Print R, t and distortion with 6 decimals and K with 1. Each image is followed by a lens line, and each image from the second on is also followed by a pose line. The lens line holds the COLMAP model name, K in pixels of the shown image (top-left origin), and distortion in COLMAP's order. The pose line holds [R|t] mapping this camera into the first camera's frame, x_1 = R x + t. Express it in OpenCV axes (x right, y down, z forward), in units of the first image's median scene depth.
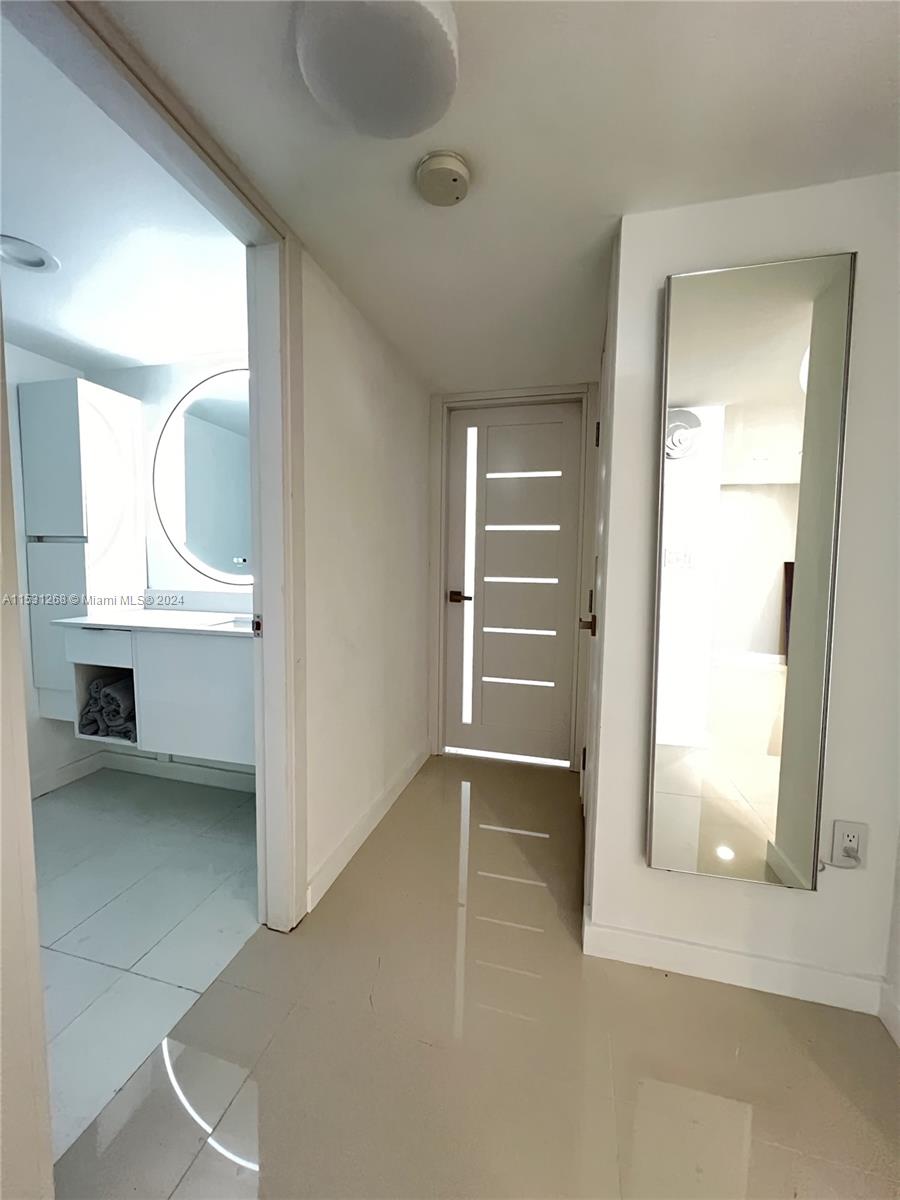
lens RADIAL K [[481.6, 0, 449.5], [0, 481.6, 598.9], [0, 0, 1]] dist [0.001384, 0.000009]
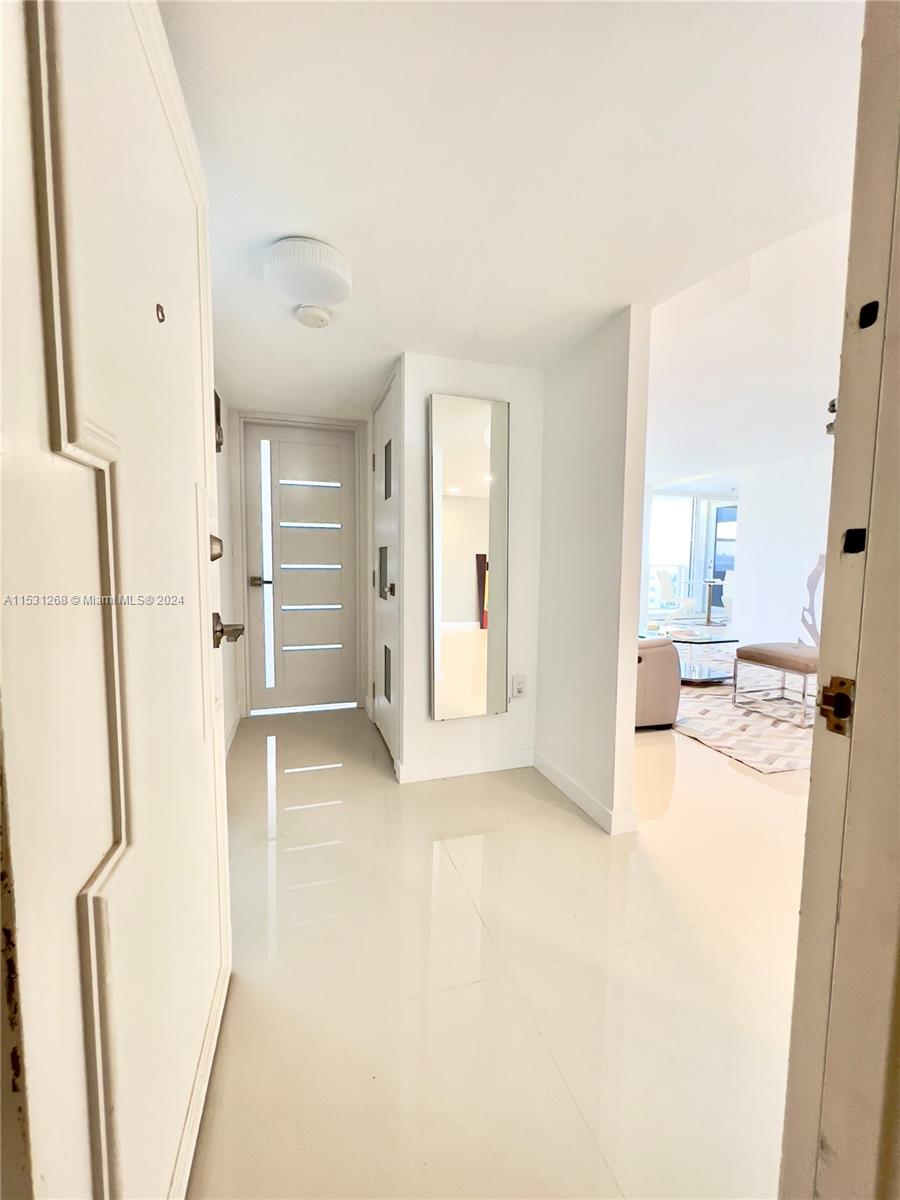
lens RADIAL K [[492.0, 0, 450.0], [0, 492.0, 600.0], [0, 0, 1]] dist [-0.000494, 0.000019]
pose [[0.845627, -0.048747, 0.531544, -0.235020], [0.045154, 0.998785, 0.019762, 0.039499], [-0.531862, 0.007290, 0.846800, -0.282843]]
